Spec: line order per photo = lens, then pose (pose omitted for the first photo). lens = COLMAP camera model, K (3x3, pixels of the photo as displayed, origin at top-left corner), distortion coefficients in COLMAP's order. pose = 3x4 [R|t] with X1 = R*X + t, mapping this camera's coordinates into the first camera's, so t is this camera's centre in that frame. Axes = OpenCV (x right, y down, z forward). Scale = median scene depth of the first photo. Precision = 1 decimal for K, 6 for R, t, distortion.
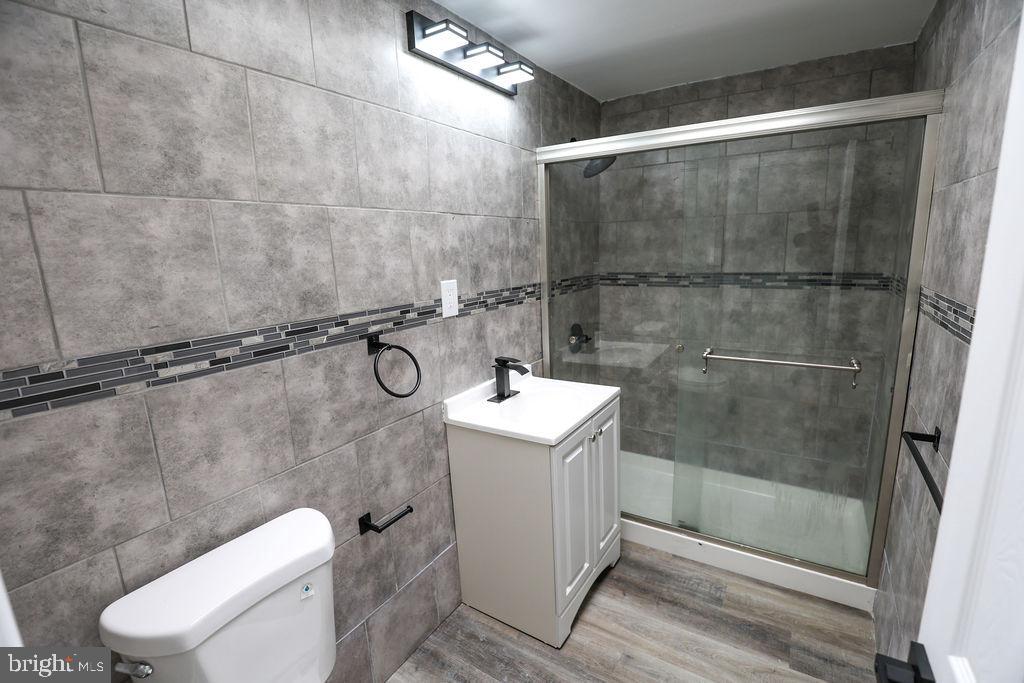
lens RADIAL K [[467.8, 0, 511.7], [0, 467.8, 343.4], [0, 0, 1]] dist [-0.036989, 0.007399]
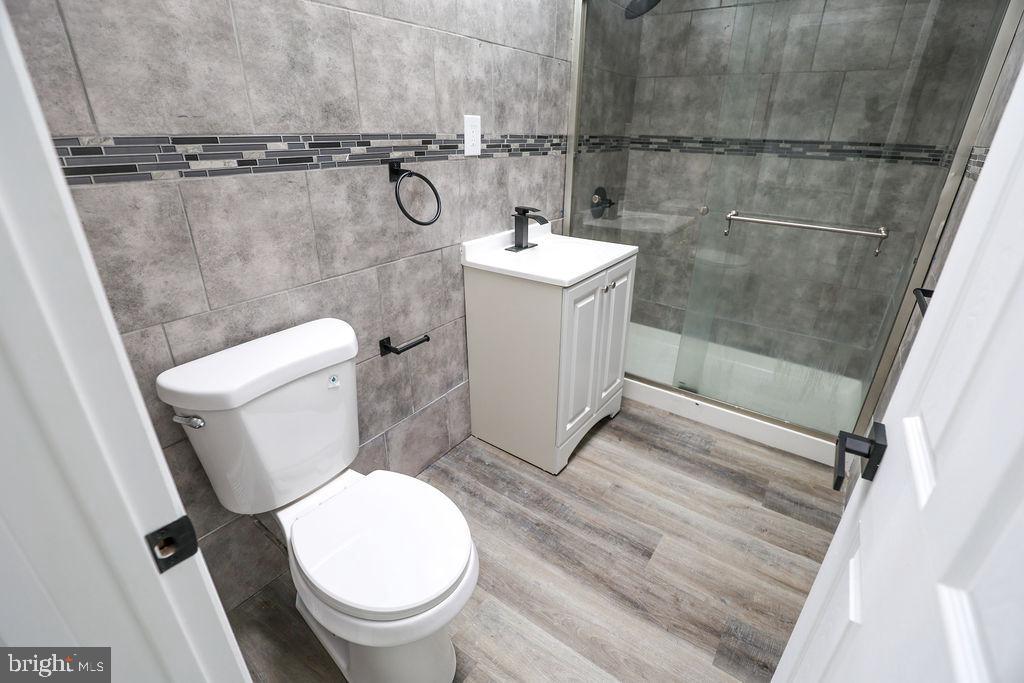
lens RADIAL K [[467.8, 0, 509.8], [0, 467.8, 347.4], [0, 0, 1]] dist [-0.036989, 0.007399]
pose [[0.996978, 0.069487, -0.034746, 0.009078], [-0.060087, 0.973170, 0.222102, 0.117378], [0.049247, -0.219343, 0.974404, -0.038110]]
